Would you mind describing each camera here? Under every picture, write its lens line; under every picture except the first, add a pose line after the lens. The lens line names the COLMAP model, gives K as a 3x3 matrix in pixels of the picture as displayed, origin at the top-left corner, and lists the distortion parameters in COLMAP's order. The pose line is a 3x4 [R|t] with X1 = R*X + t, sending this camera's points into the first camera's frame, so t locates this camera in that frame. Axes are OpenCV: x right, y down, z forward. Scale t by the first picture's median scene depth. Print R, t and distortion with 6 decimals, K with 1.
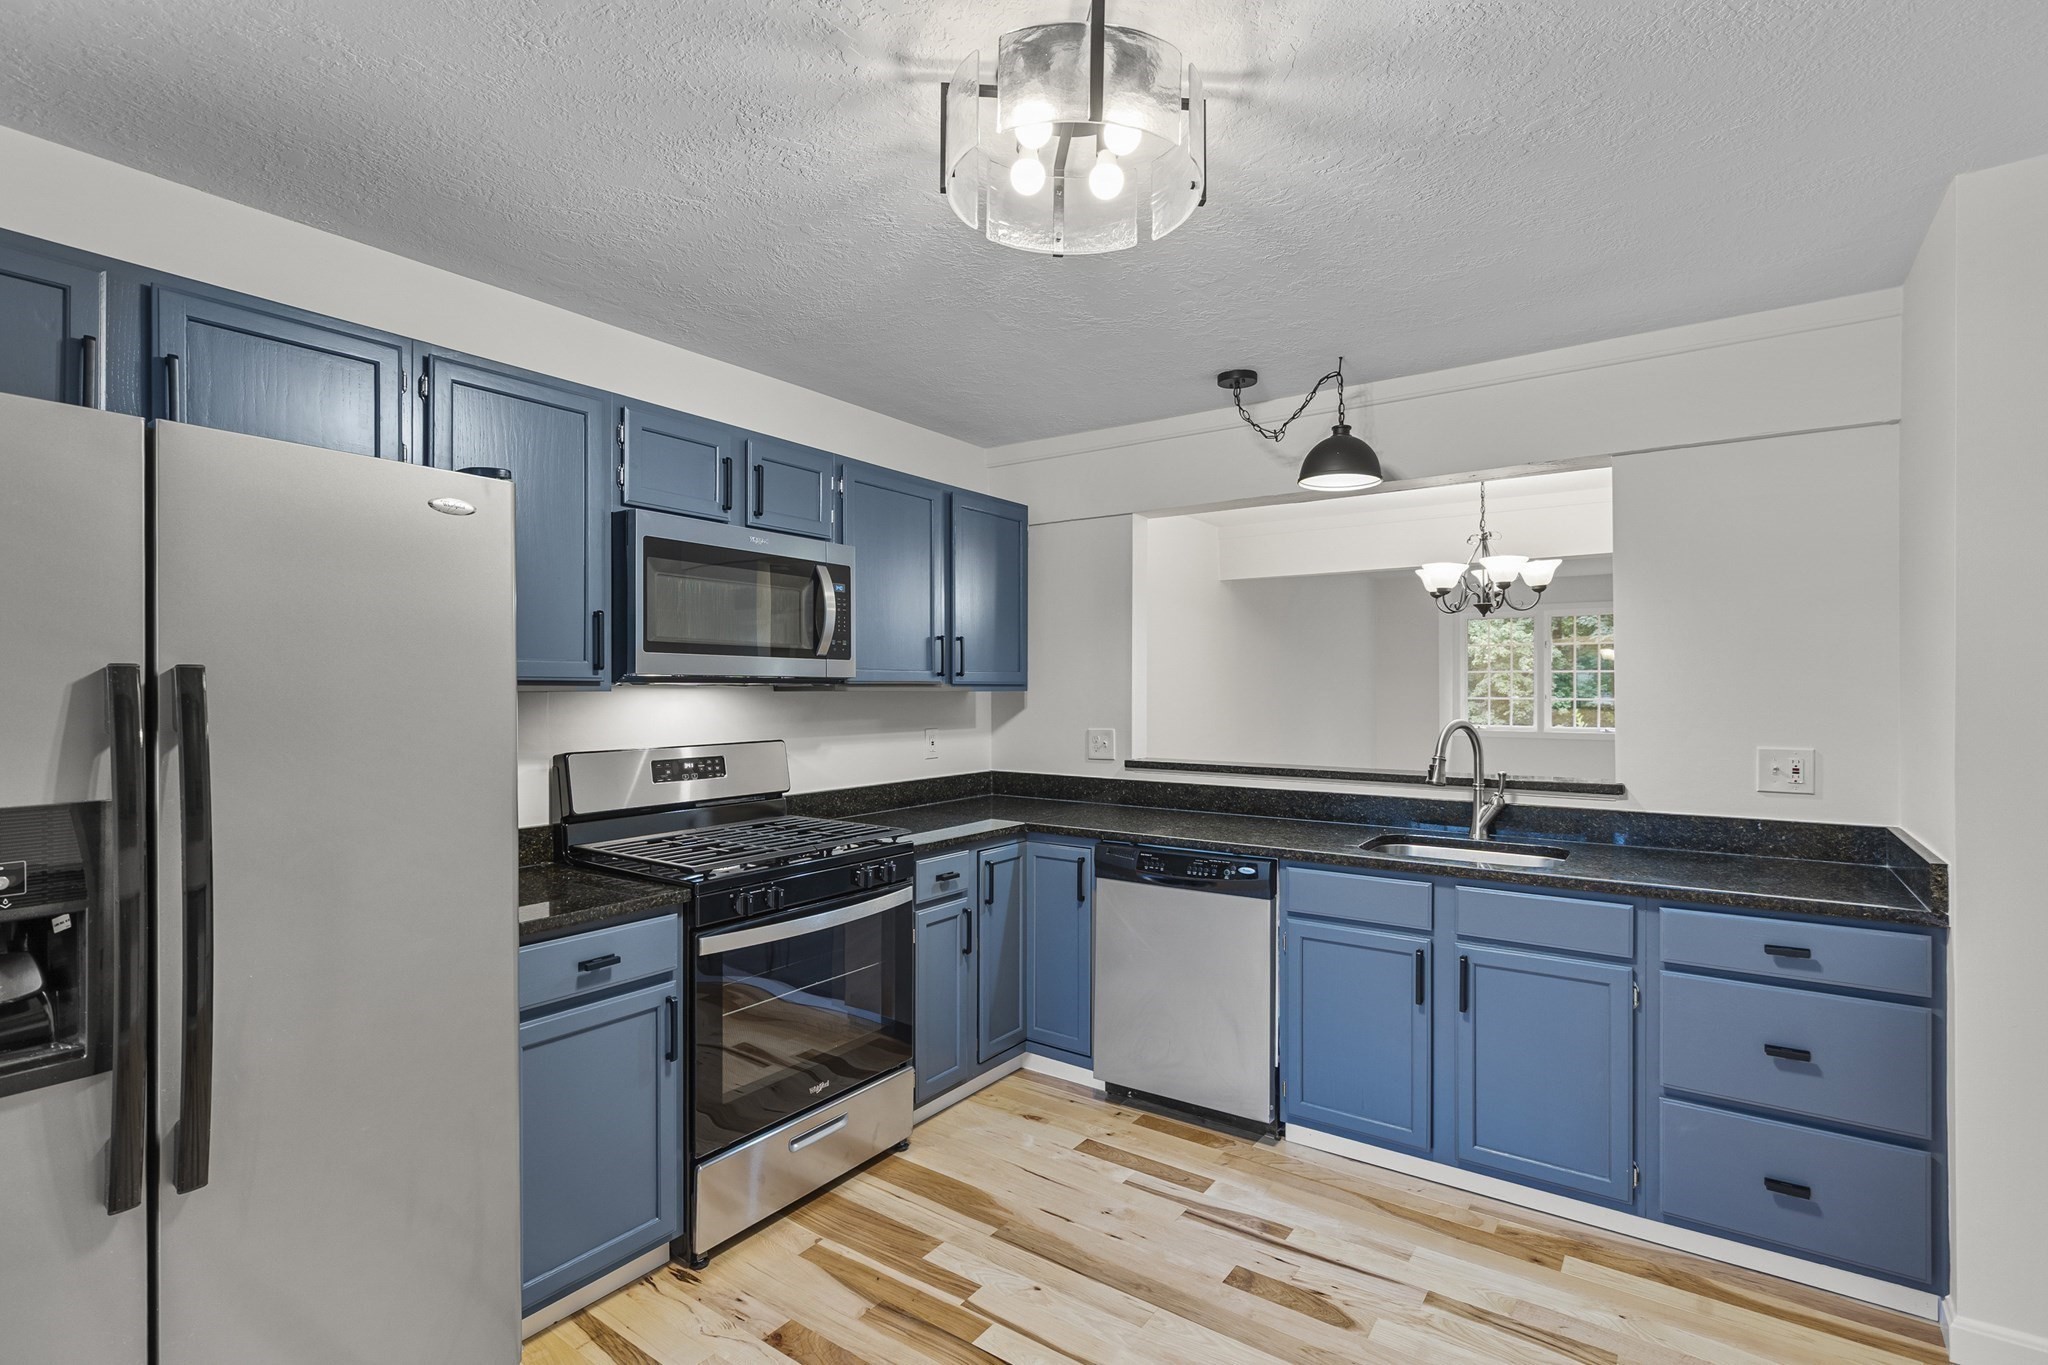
lens RADIAL K [[950.5, 0, 1024.0], [0, 950.5, 682.5], [0, 0, 1]] dist [-0.001974, -0.000229]
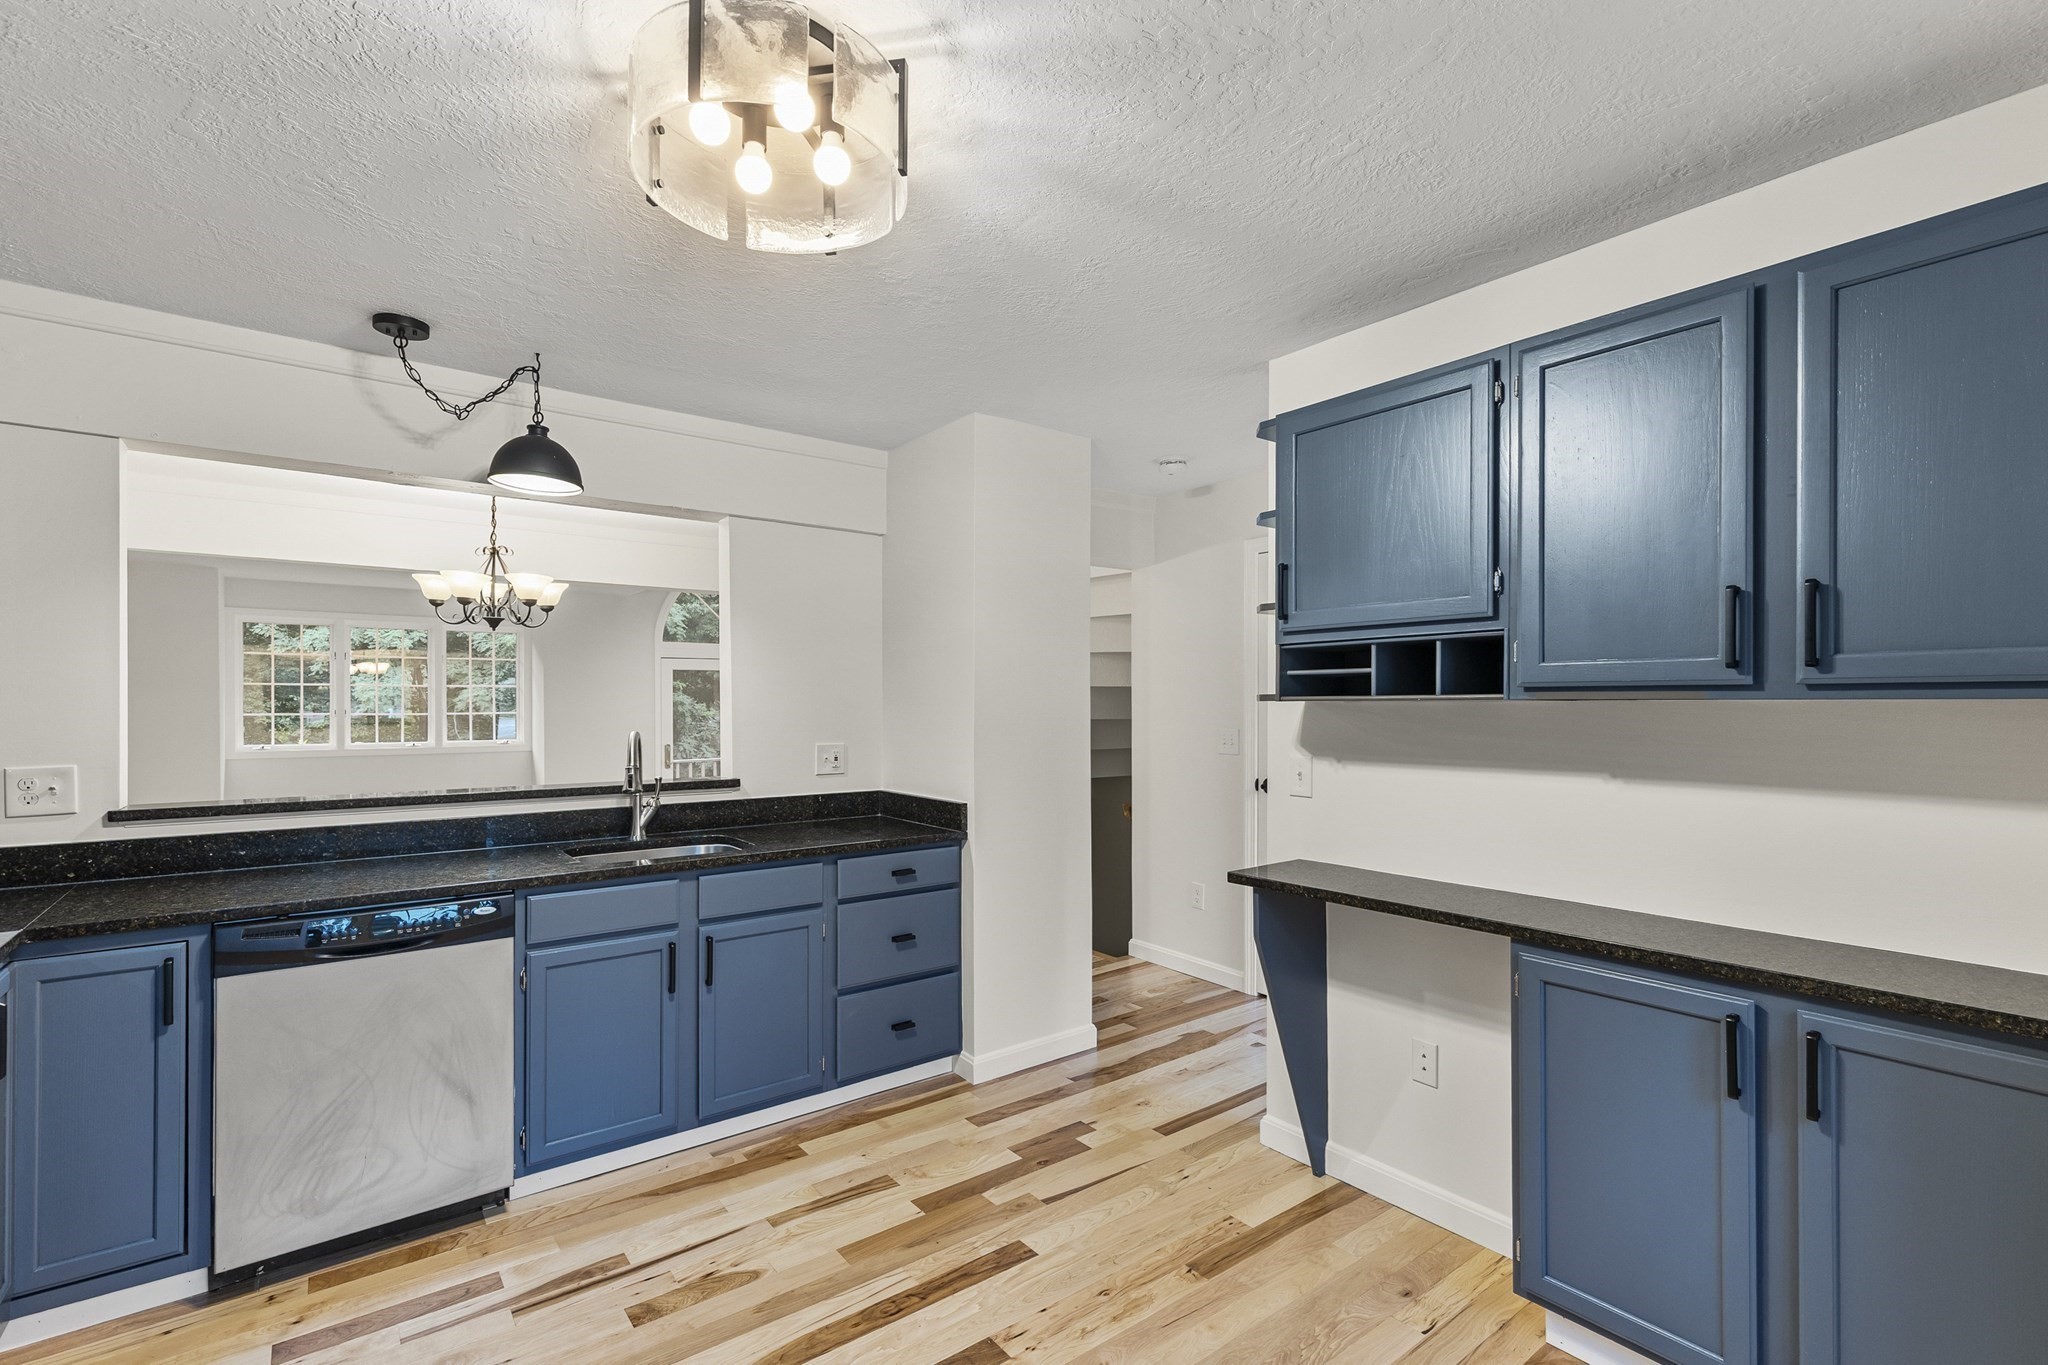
lens RADIAL K [[937.8, 0, 1023.1], [0, 937.8, 698.0], [0, 0, 1]] dist [0.000585, 0.000181]
pose [[0.288642, 0.005405, 0.957422, -0.448106], [-0.005126, 0.999978, -0.004100, 0.003769], [-0.957423, -0.003725, 0.288664, 0.279262]]
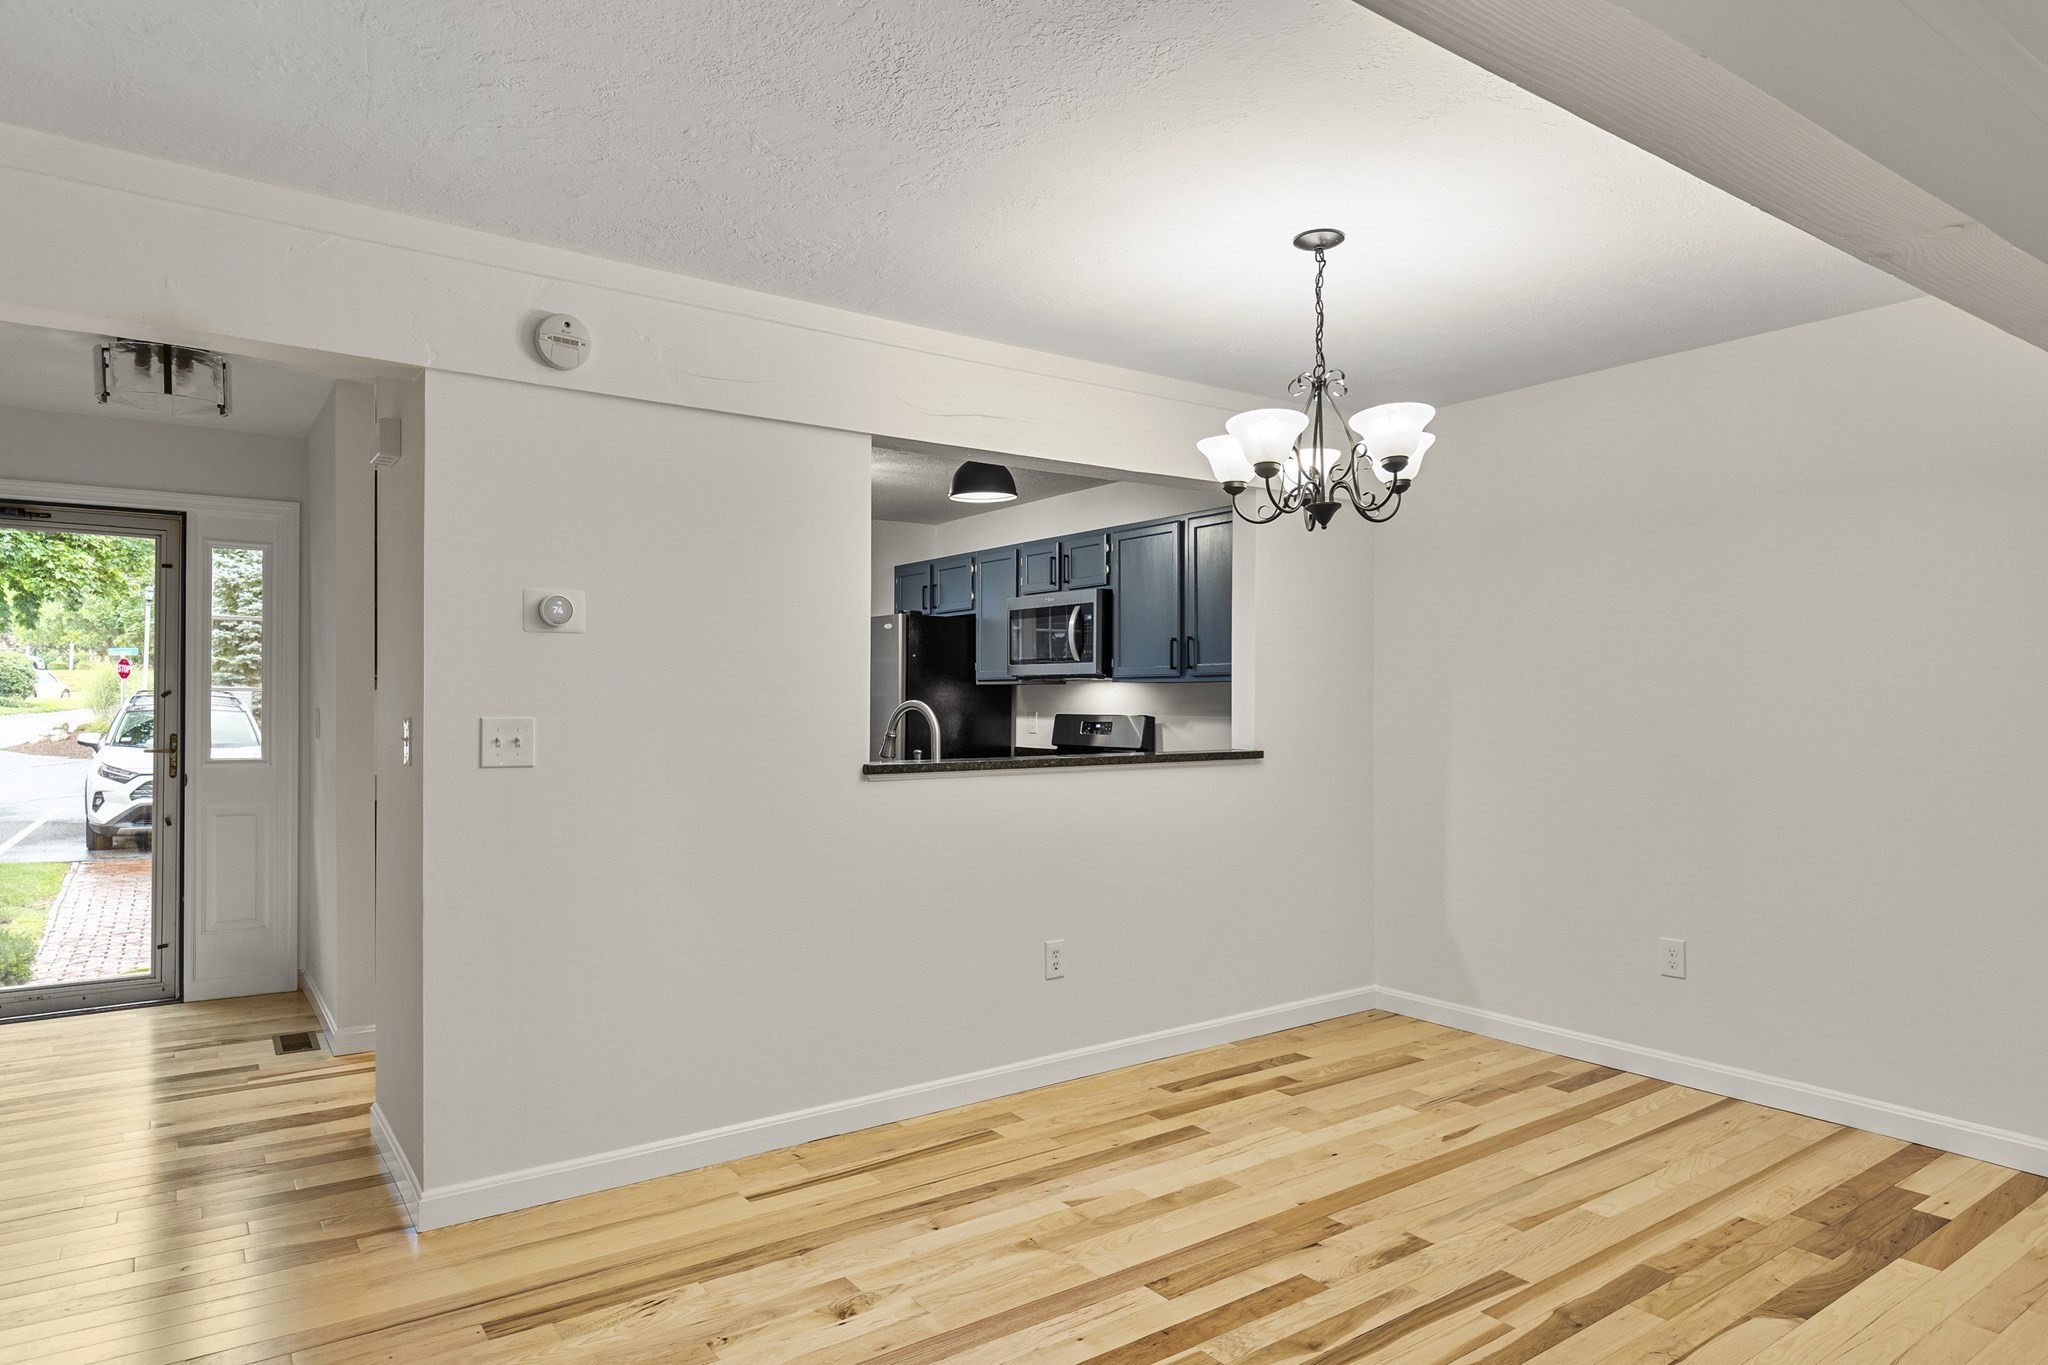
lens RADIAL K [[1217.5, 0, 1024.0], [0, 1217.5, 682.5], [0, 0, 1]] dist [0.001041, -0.000089]
pose [[-0.324011, -0.011681, -0.945981, 1.884192], [0.007280, 0.999863, -0.014840, 0.041272], [0.946025, -0.011695, -0.323882, 1.692705]]
